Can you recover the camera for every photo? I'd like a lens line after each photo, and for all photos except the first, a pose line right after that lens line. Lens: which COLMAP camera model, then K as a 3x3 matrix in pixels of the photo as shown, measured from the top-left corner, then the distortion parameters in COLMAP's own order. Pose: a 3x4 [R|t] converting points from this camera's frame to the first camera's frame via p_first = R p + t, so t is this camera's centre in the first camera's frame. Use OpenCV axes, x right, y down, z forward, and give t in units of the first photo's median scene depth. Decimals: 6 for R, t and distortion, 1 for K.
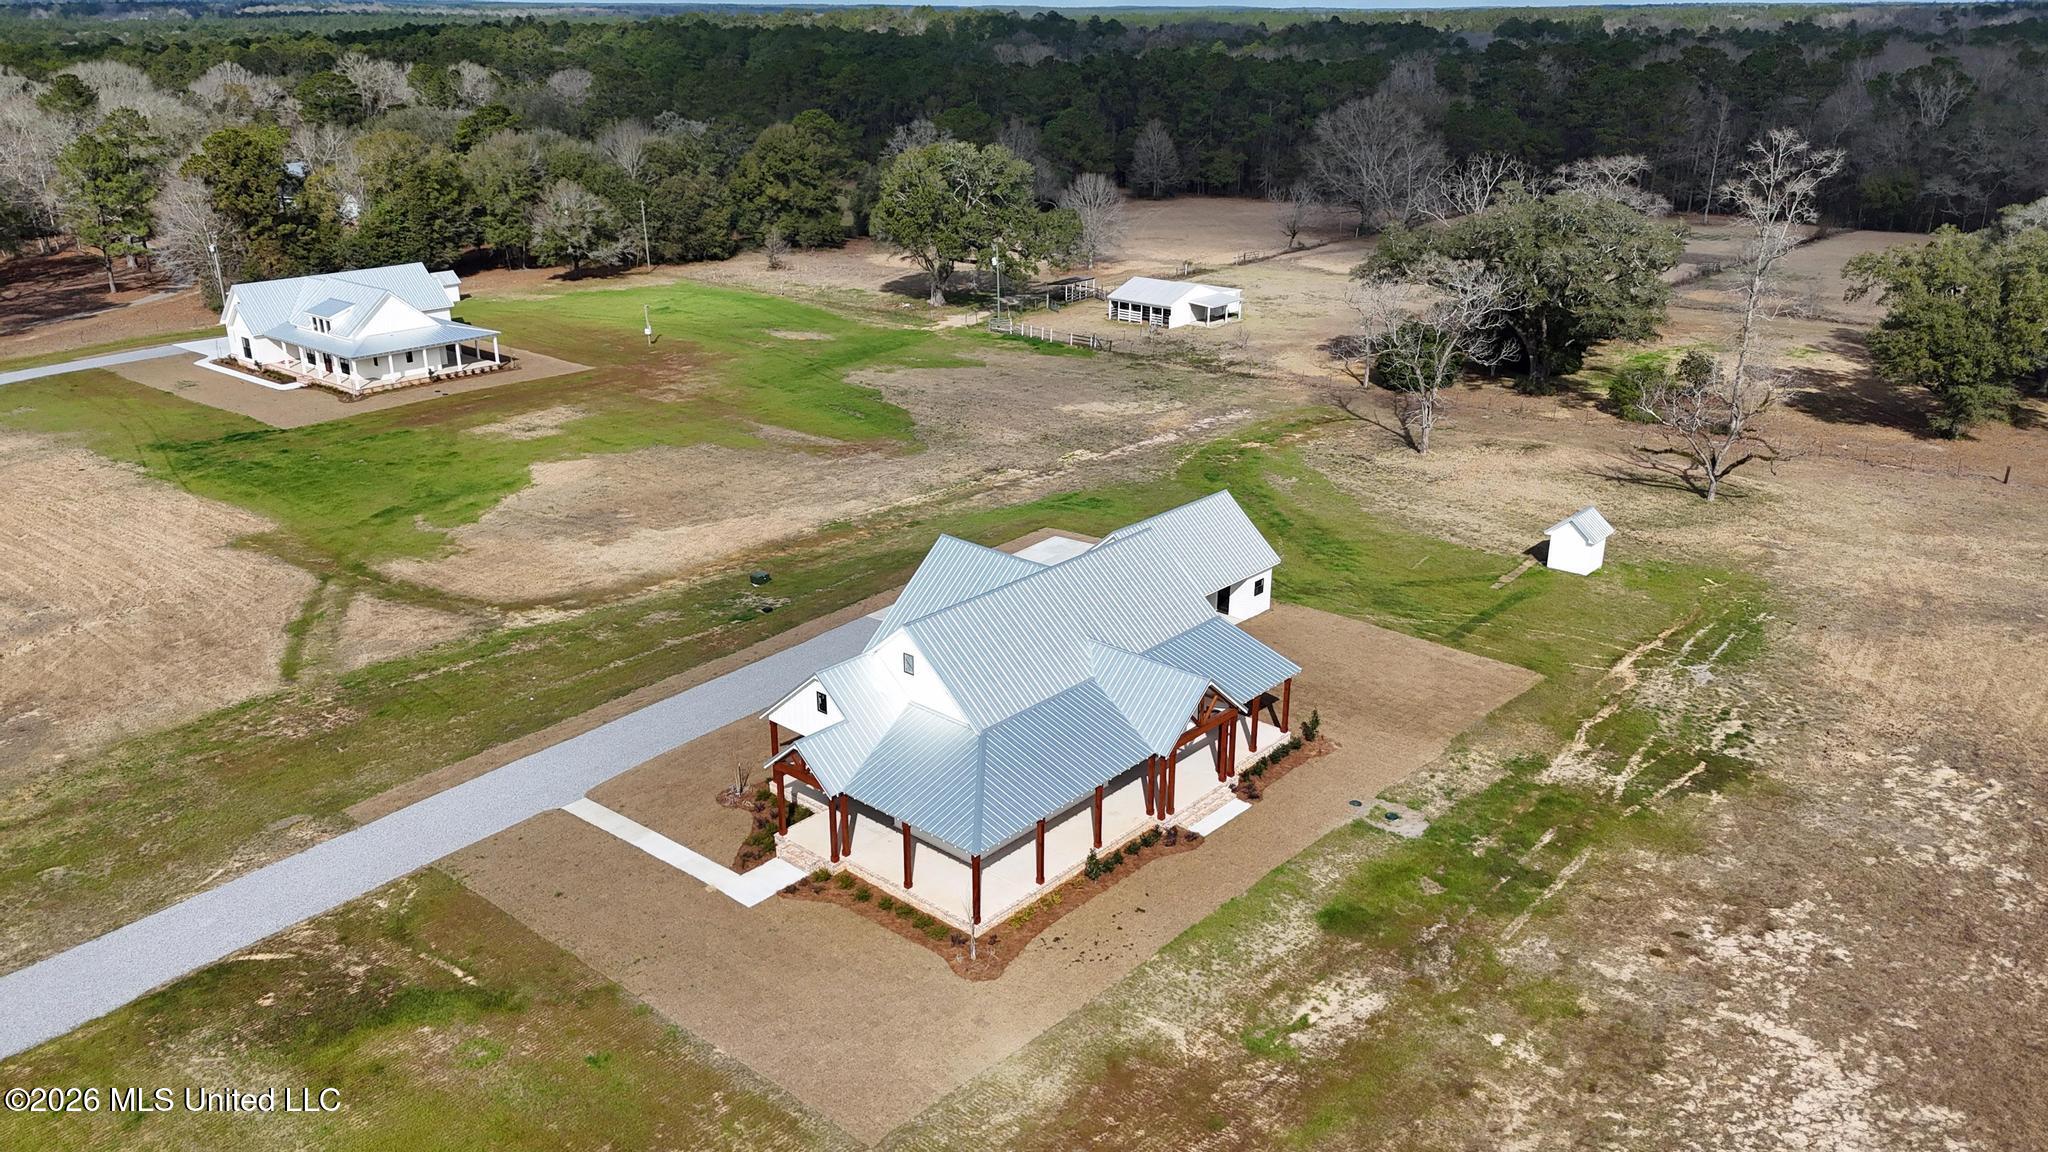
lens RADIAL K [[1495.7, 0, 1030.1], [0, 1495.7, 585.0], [0, 0, 1]] dist [0.079726, -0.070364]
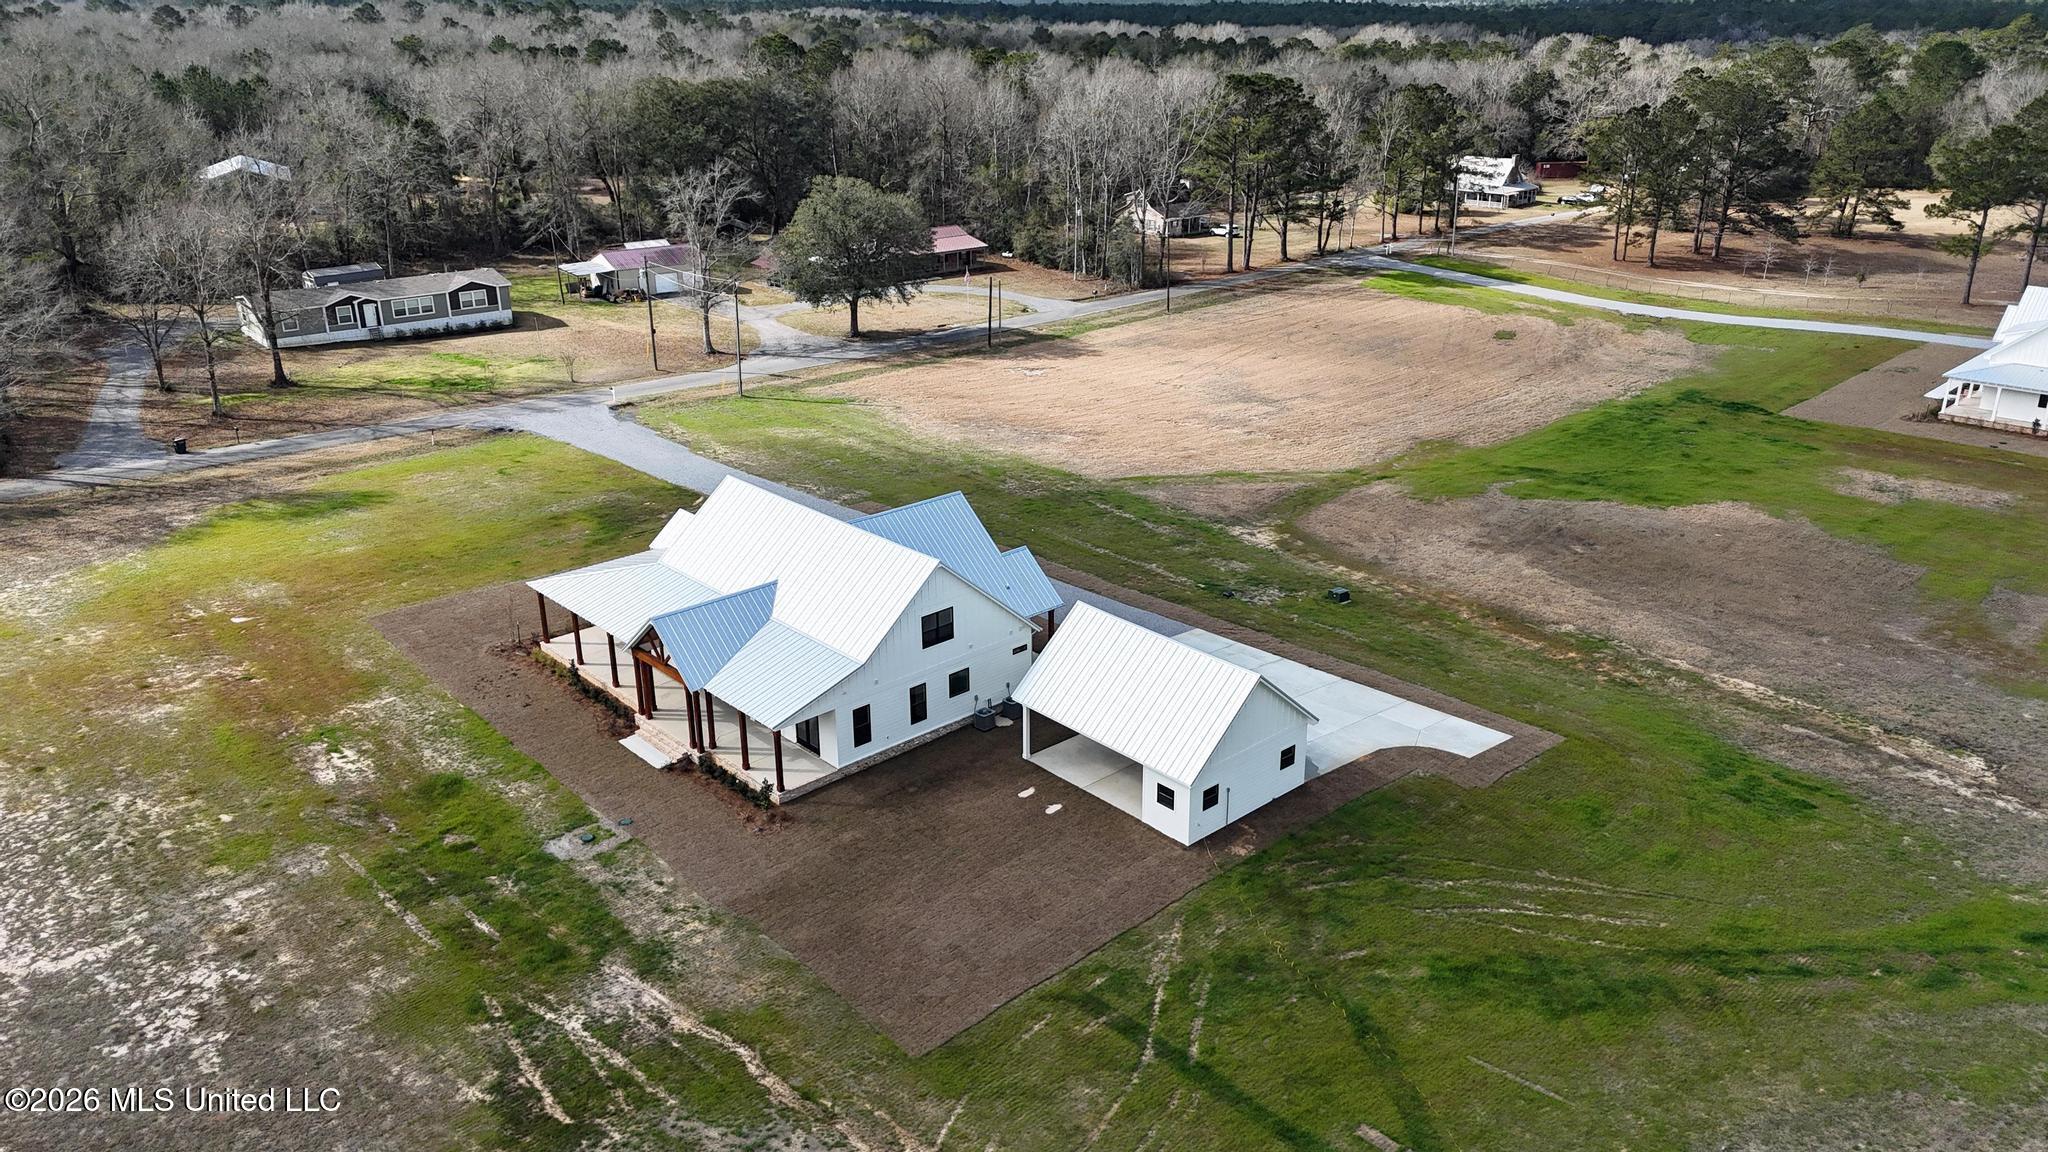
lens RADIAL K [[1495.7, 0, 1025.3], [0, 1495.7, 583.9], [0, 0, 1]] dist [0.079726, -0.070364]
pose [[-0.108830, 0.363054, -0.925391, 0.853896], [-0.348089, 0.858062, 0.377576, -0.359851], [0.931123, 0.363209, 0.032992, 0.974460]]
